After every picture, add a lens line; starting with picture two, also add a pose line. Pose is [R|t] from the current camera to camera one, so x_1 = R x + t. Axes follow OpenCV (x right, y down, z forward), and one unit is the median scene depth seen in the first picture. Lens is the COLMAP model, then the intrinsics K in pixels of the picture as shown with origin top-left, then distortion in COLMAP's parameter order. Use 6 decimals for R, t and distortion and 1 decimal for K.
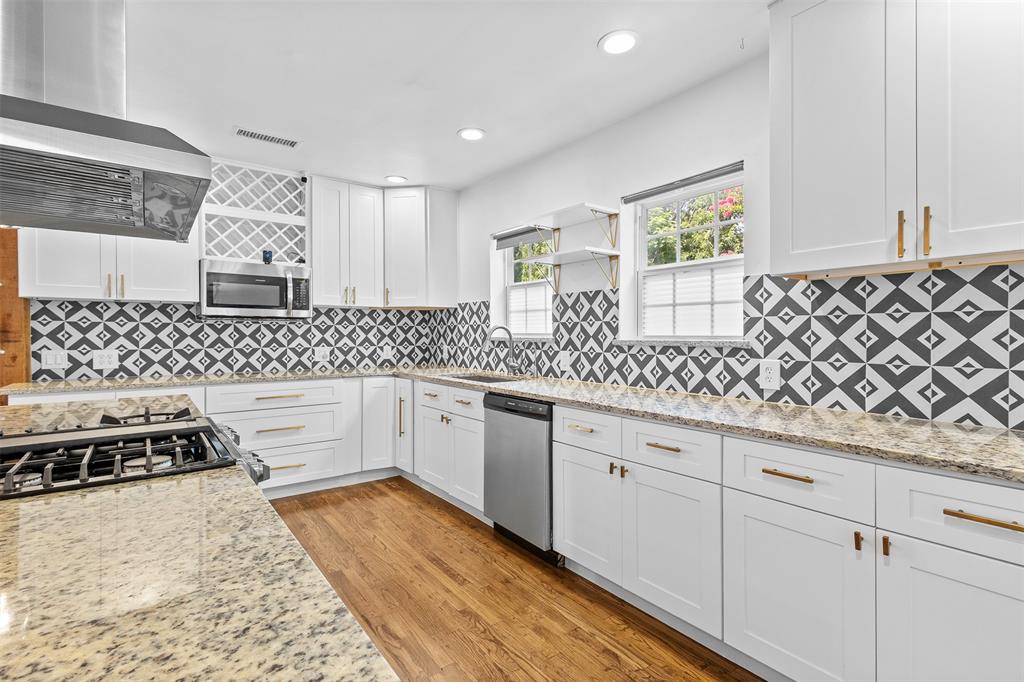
lens RADIAL K [[492.7, 0, 518.1], [0, 492.7, 337.2], [0, 0, 1]] dist [0.009680, 0.001266]
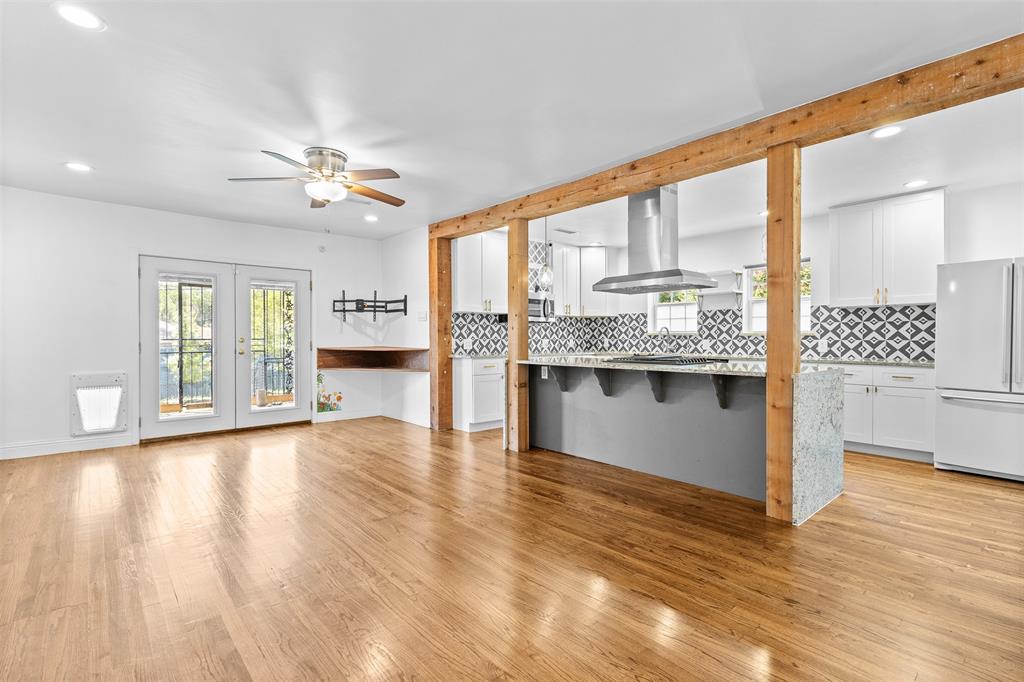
lens RADIAL K [[492.7, 0, 516.9], [0, 492.7, 343.9], [0, 0, 1]] dist [0.009680, 0.001266]
pose [[0.995797, -0.000740, 0.091582, -0.873457], [0.000260, 0.999986, 0.005256, 0.036010], [-0.091585, -0.005210, 0.995784, -0.931801]]
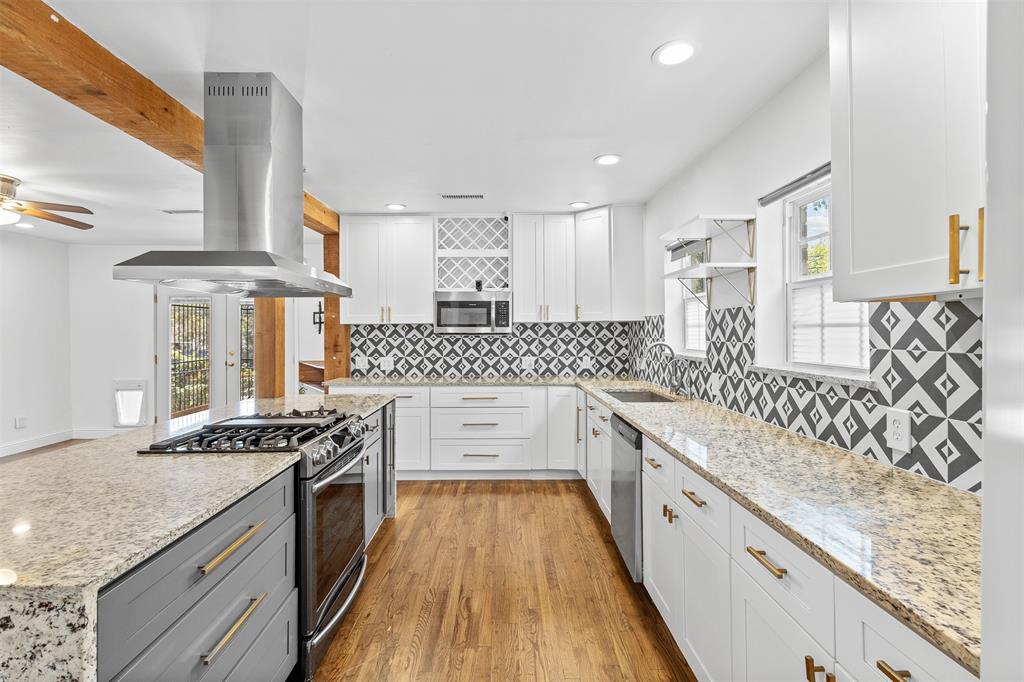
lens RADIAL K [[492.7, 0, 499.1], [0, 492.7, 327.9], [0, 0, 1]] dist [0.009680, 0.001266]
pose [[0.794343, -0.007644, -0.607421, 0.343903], [0.000574, 0.999930, -0.011834, -0.046562], [0.607469, 0.009051, 0.794292, 0.043447]]
